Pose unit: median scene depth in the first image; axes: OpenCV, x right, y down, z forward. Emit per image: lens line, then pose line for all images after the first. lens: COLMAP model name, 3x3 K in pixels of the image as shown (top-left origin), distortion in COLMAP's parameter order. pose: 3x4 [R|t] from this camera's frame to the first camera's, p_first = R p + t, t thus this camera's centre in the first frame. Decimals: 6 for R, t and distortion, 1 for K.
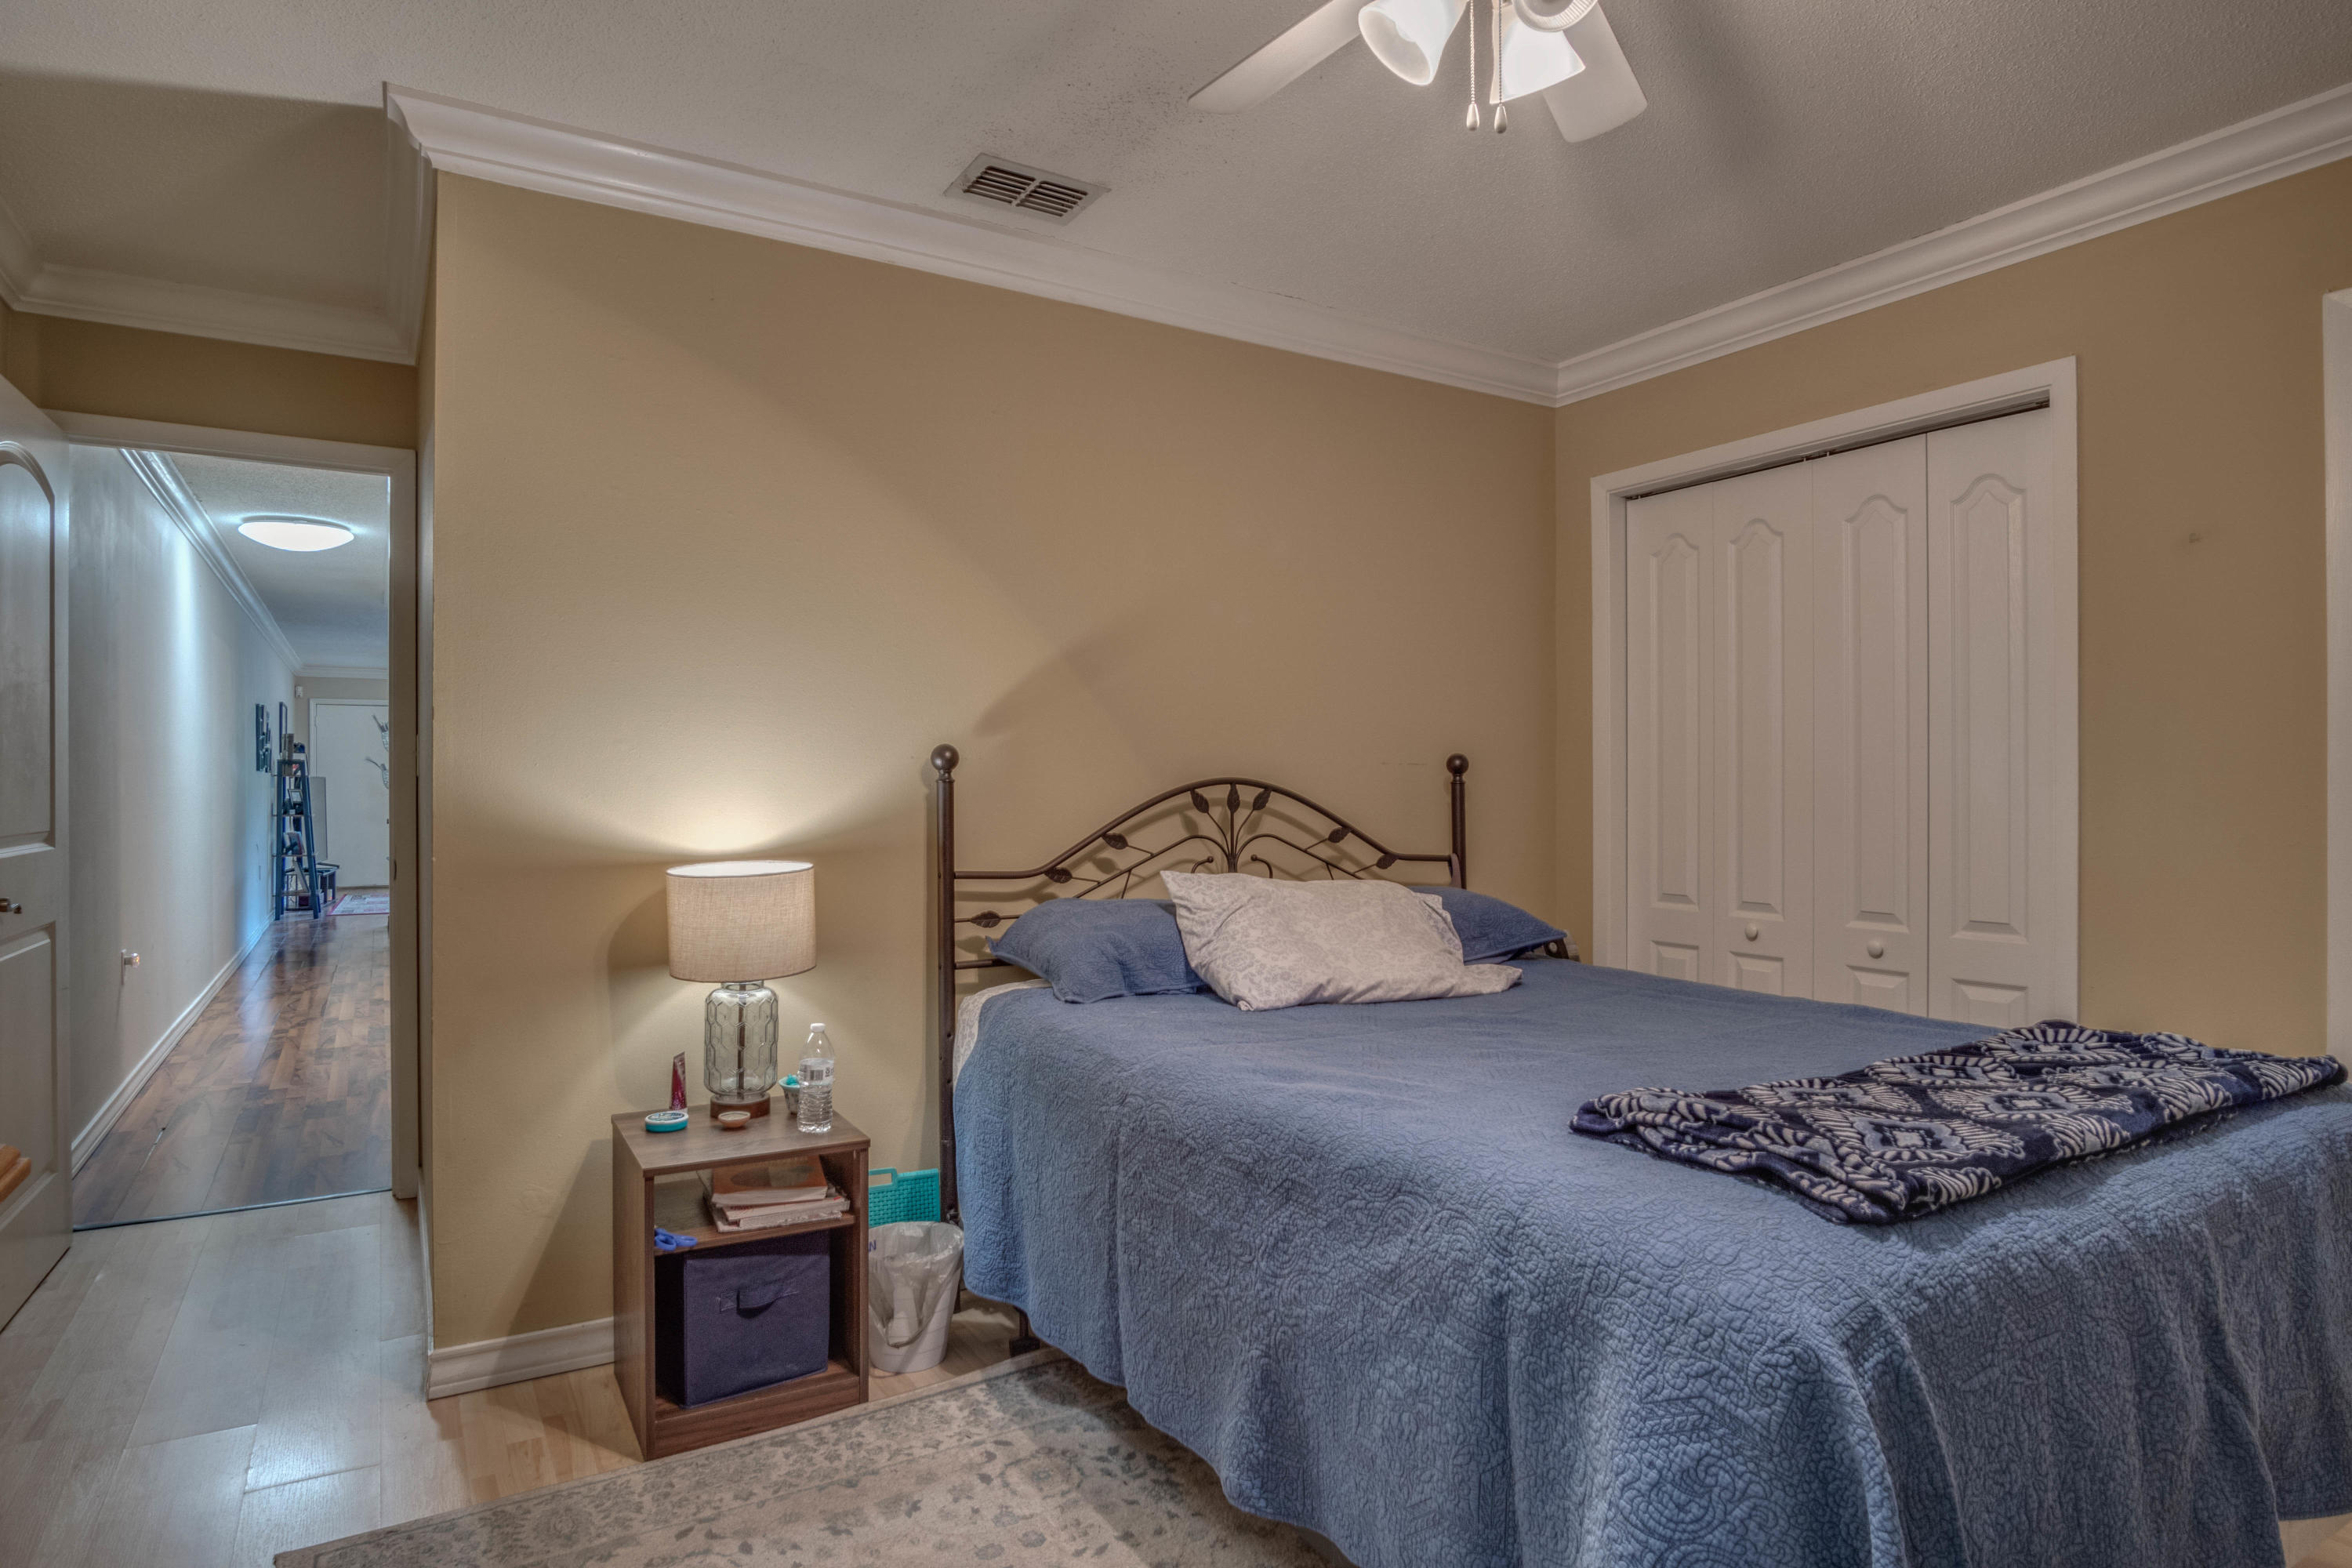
lens RADIAL K [[1303.4, 0, 1176.0], [0, 1303.4, 784.0], [0, 0, 1]] dist [-0.016150, 0.009140]
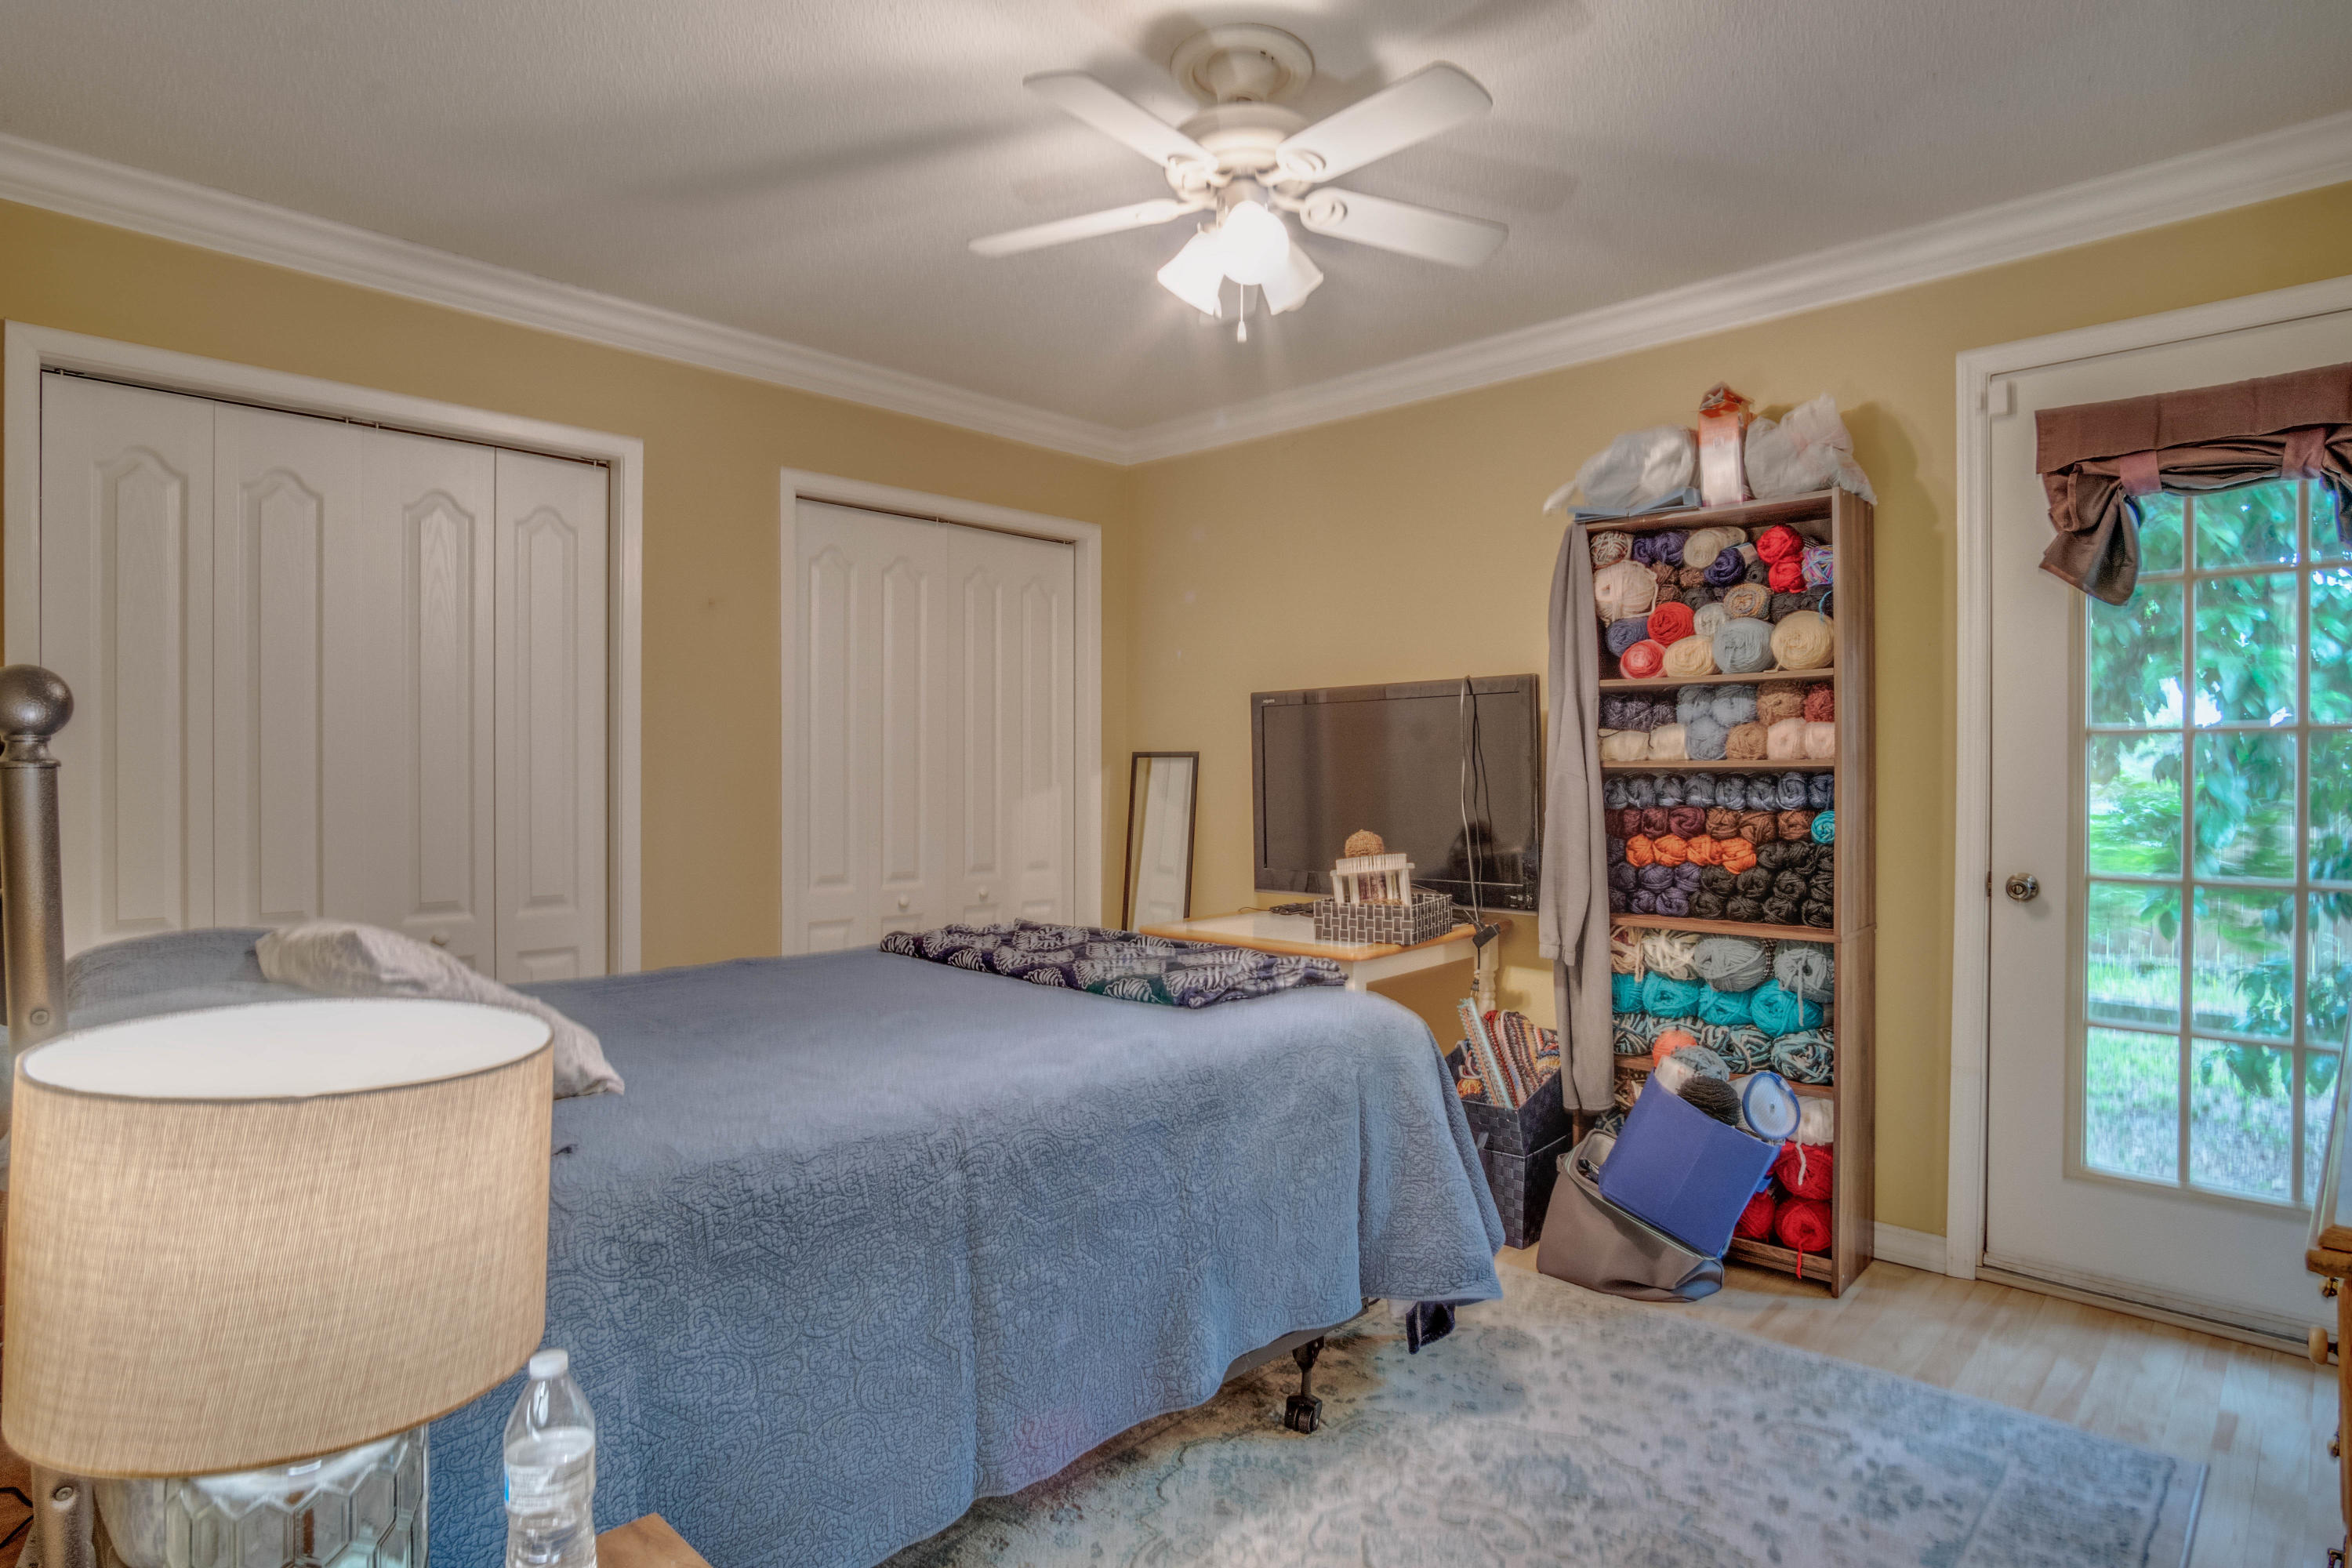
lens RADIAL K [[1263.6, 0, 1178.0], [0, 1263.6, 778.6], [0, 0, 1]] dist [-0.017171, 0.009407]
pose [[-0.259321, -0.011209, 0.965726, -0.643414], [-0.001567, 0.999936, 0.011185, -0.012653], [-0.965790, 0.001387, -0.259322, 0.808179]]
